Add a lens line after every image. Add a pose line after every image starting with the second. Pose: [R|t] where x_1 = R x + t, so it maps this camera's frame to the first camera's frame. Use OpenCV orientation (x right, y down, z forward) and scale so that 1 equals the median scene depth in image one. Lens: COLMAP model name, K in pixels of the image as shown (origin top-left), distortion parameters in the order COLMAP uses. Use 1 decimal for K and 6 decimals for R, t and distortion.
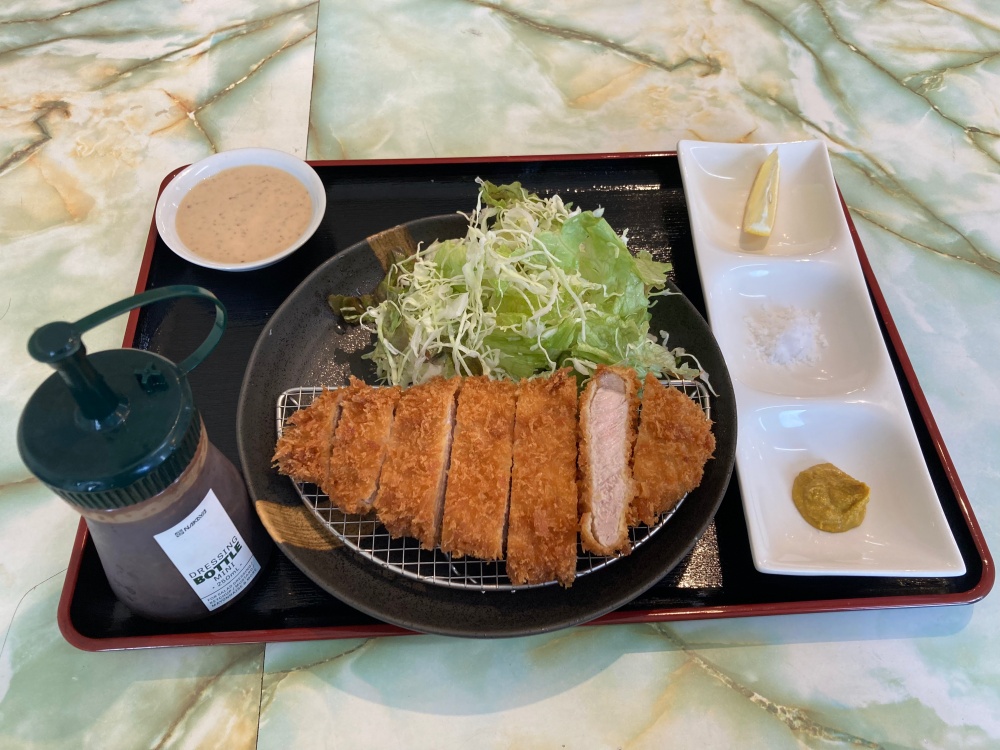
lens RADIAL K [[856.8, 0, 505.5], [0, 856.8, 355.9], [0, 0, 1]] dist [0.036348, -0.040931]
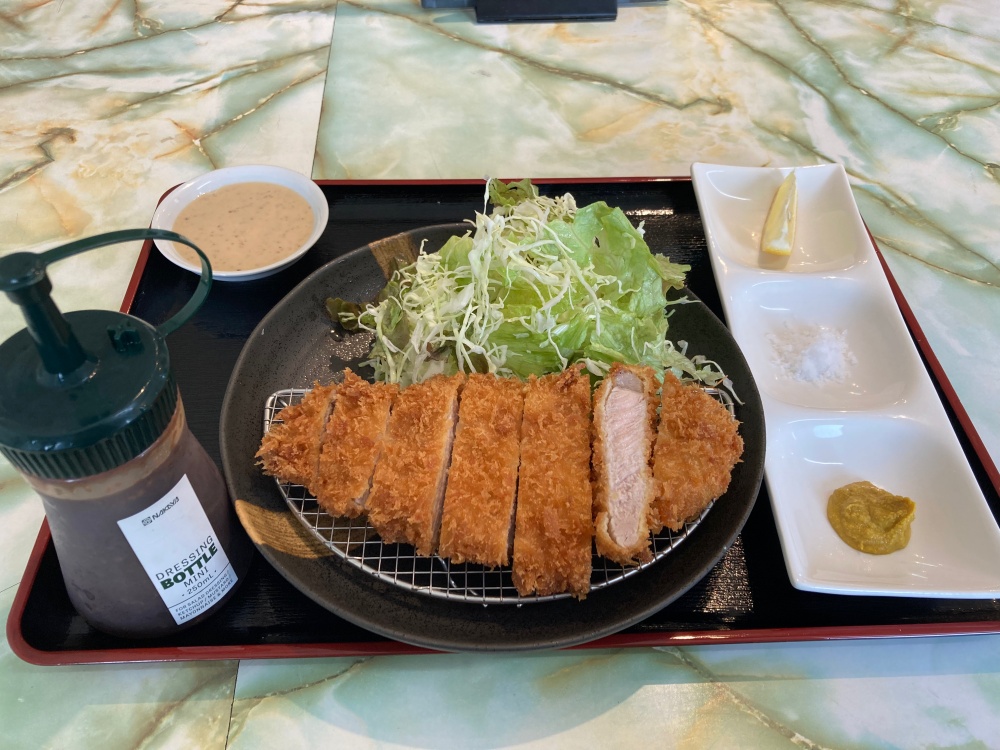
lens RADIAL K [[859.9, 0, 500.1], [0, 859.9, 344.6], [0, 0, 1]] dist [0.020295, -0.008831]
pose [[0.999859, 0.012487, -0.011243, -0.003960], [-0.013842, 0.991433, -0.129883, 0.117172], [0.009525, 0.130020, 0.991466, 0.079854]]
